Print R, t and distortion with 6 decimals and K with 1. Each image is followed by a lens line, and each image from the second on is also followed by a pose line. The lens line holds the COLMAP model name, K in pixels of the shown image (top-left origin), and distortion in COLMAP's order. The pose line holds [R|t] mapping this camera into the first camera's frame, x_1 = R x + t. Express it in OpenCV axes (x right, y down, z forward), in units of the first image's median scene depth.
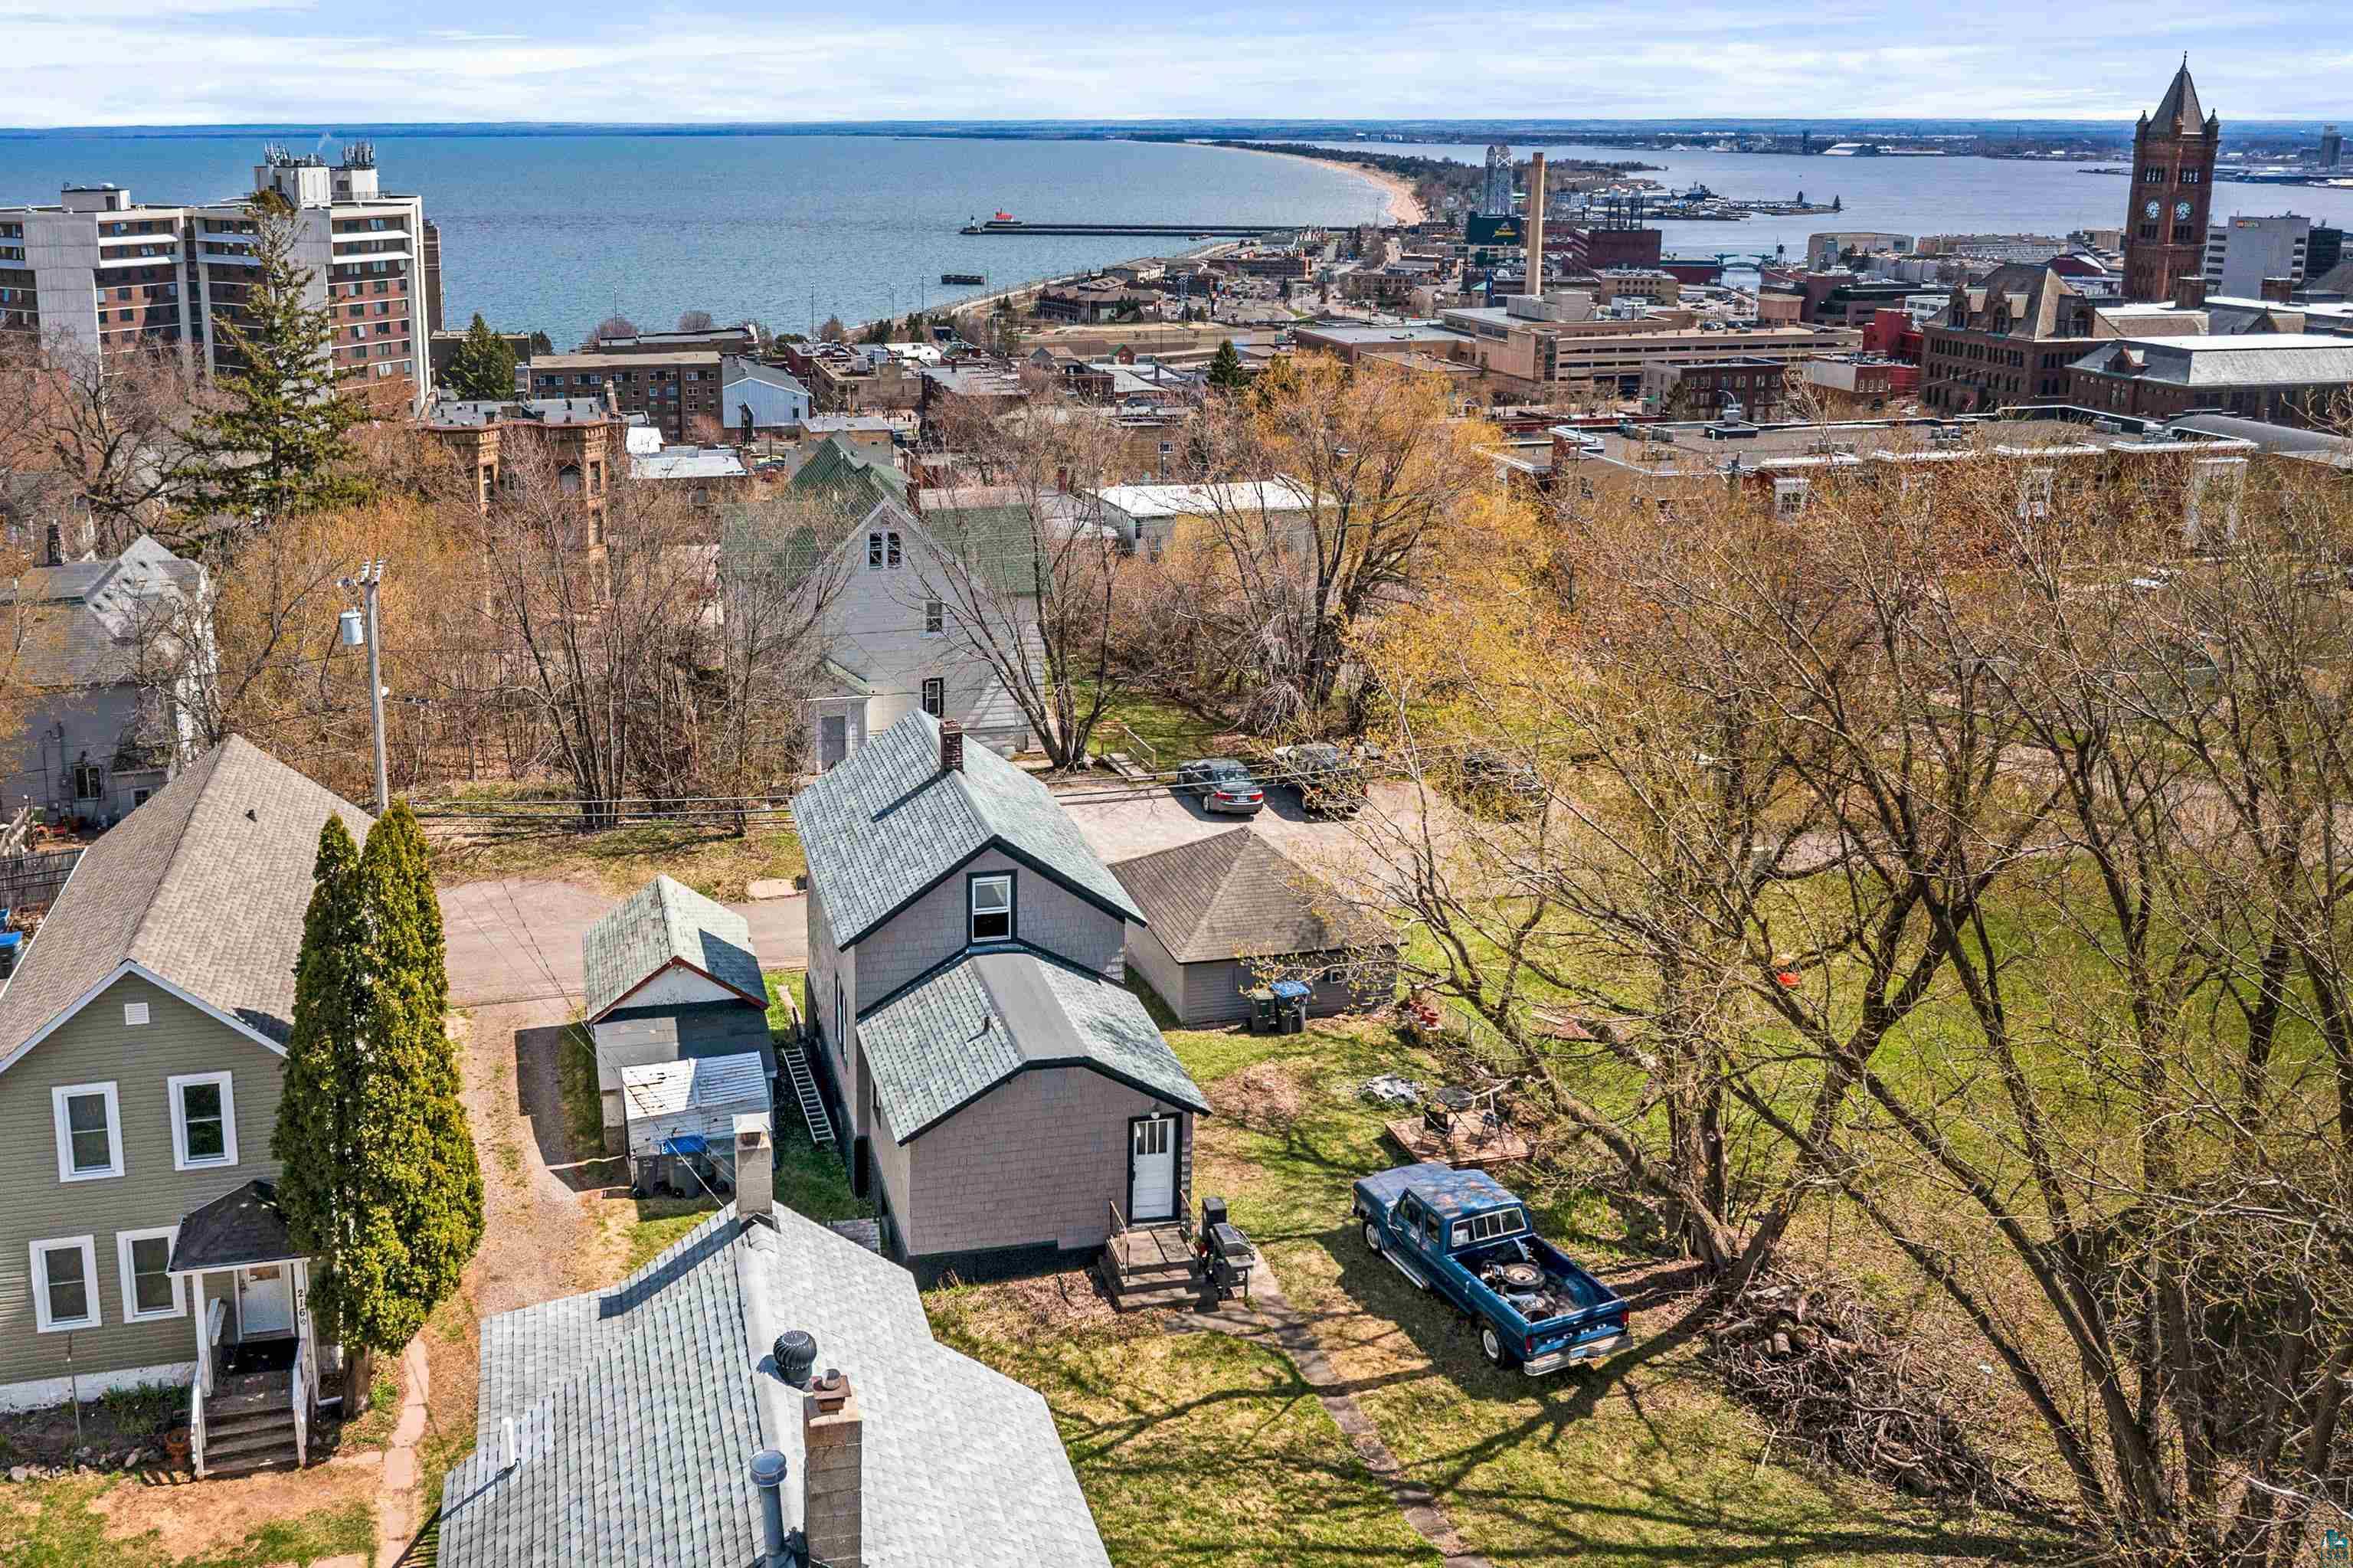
lens RADIAL K [[1956.8, 0, 941.4], [0, 1956.8, 485.3], [0, 0, 1]] dist [-0.013440, 0.000194]
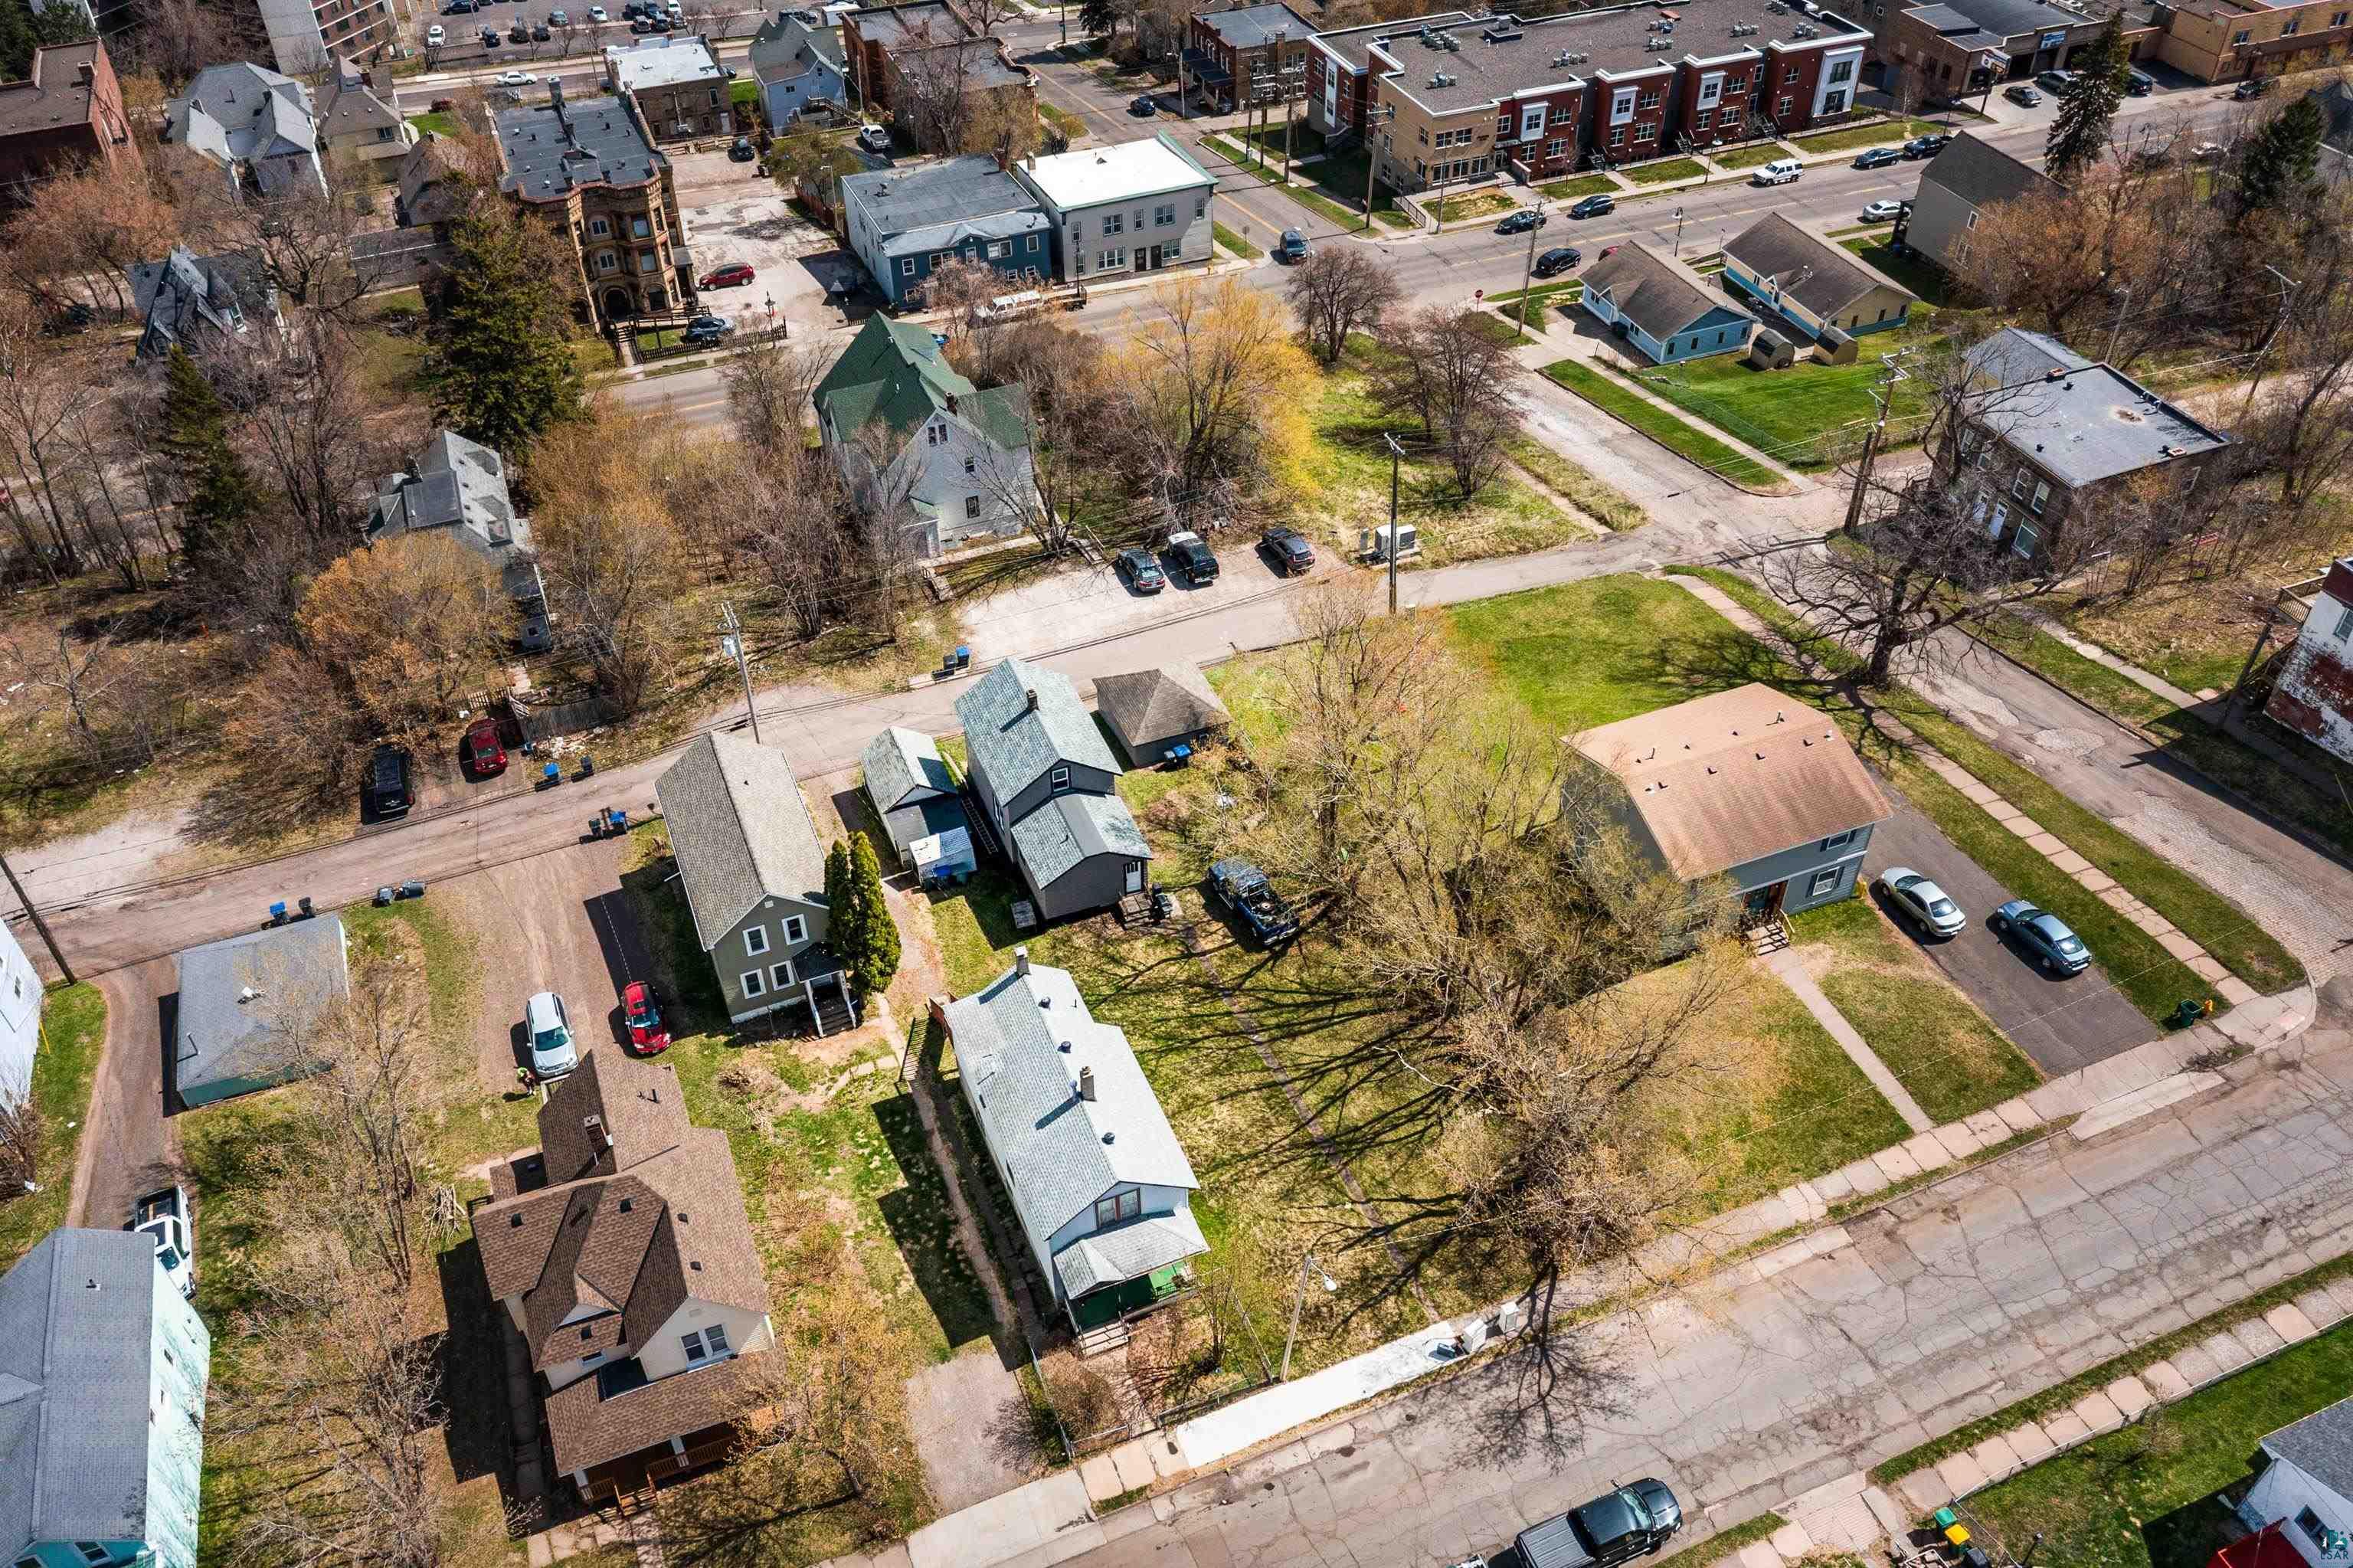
lens RADIAL K [[1844.0, 0, 1166.2], [0, 1844.0, 792.4], [0, 0, 1]] dist [-0.029362, 0.019188]
pose [[0.983802, -0.124864, 0.128621, -0.046448], [0.039629, 0.851248, 0.523265, -0.314319], [-0.174826, -0.509692, 0.842408, -0.315351]]
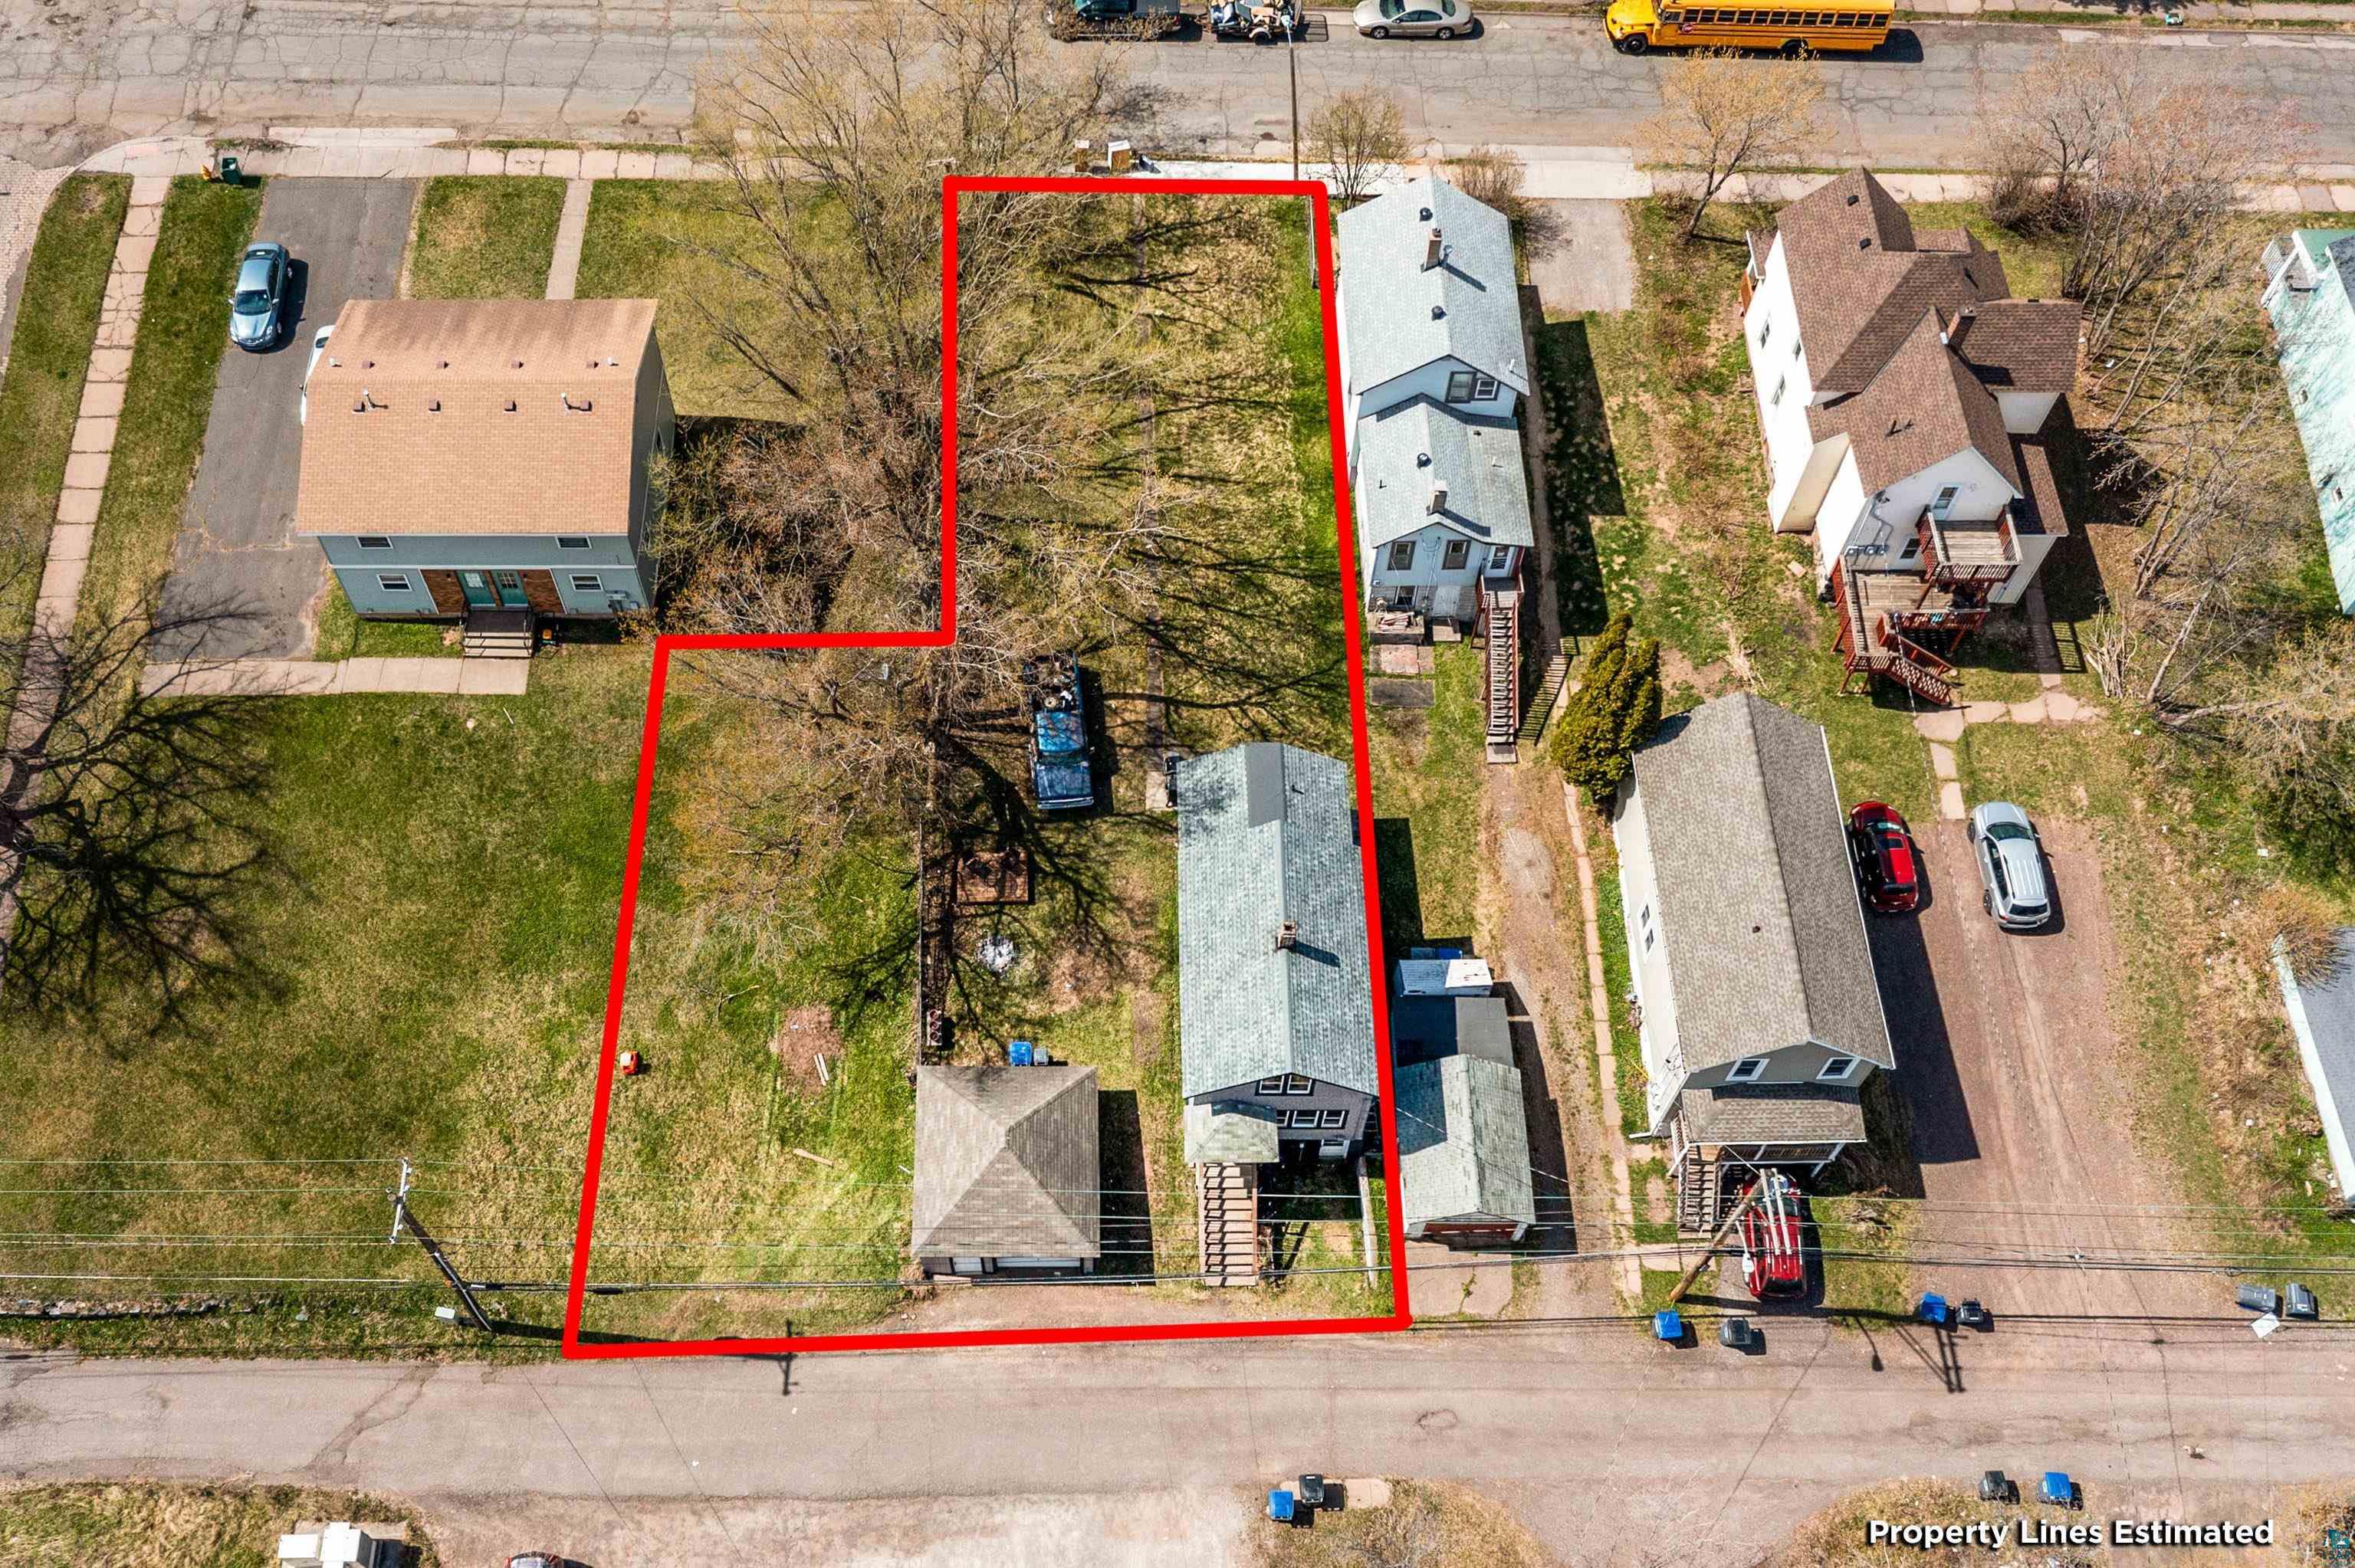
lens RADIAL K [[2124.0, 0, 1082.0], [0, 2124.0, 752.0], [0, 0, 1]] dist [-0.027446, 0.016331]
pose [[-0.980503, -0.164875, 0.106908, 0.003393], [0.045885, 0.336911, 0.940418, -0.474596], [-0.191070, 0.926988, -0.322777, 0.490311]]
